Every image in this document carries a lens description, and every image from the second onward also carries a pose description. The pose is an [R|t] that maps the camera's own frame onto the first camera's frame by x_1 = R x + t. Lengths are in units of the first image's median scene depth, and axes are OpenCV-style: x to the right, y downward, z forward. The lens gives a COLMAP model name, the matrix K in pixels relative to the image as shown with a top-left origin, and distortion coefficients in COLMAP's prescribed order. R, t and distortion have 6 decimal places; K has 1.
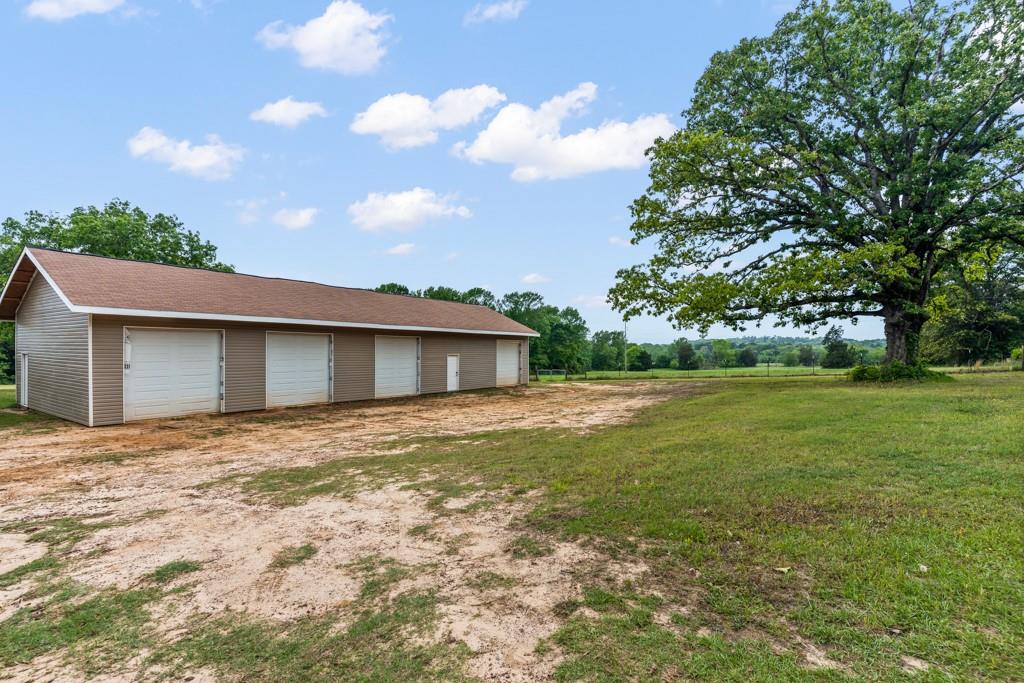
lens RADIAL K [[480.7, 0, 507.5], [0, 480.7, 351.4], [0, 0, 1]] dist [0.002695, -0.000493]
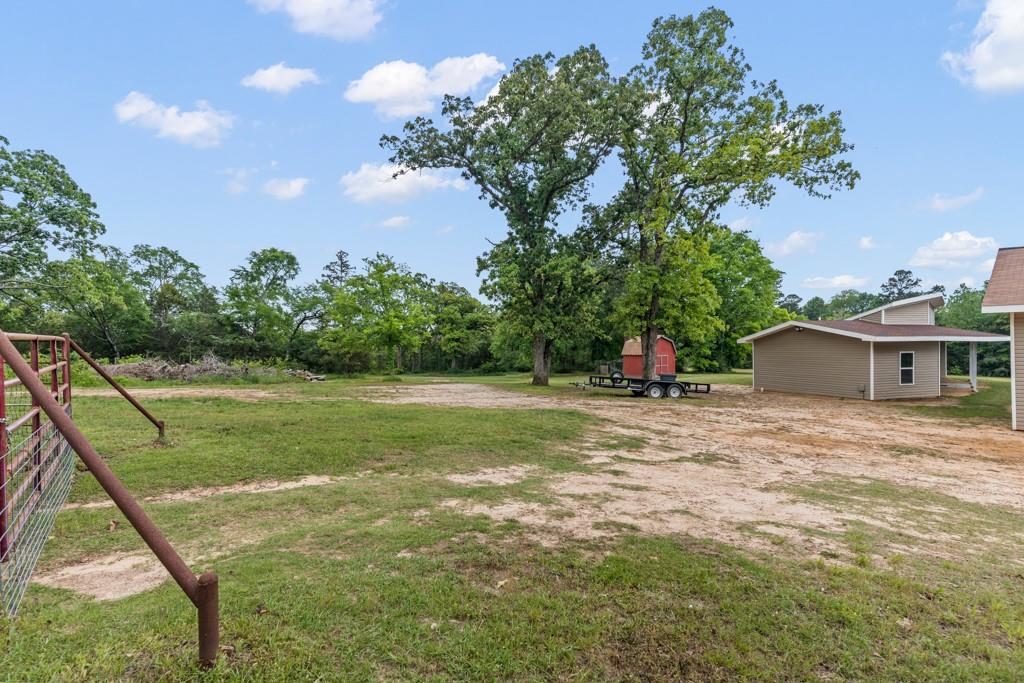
lens RADIAL K [[480.7, 0, 511.5], [0, 480.7, 345.9], [0, 0, 1]] dist [0.002695, -0.000493]
pose [[-0.226210, -0.006013, -0.974060, 1.263012], [0.006697, 0.999948, -0.007728, -0.044885], [0.974055, -0.008271, -0.226158, 0.997265]]
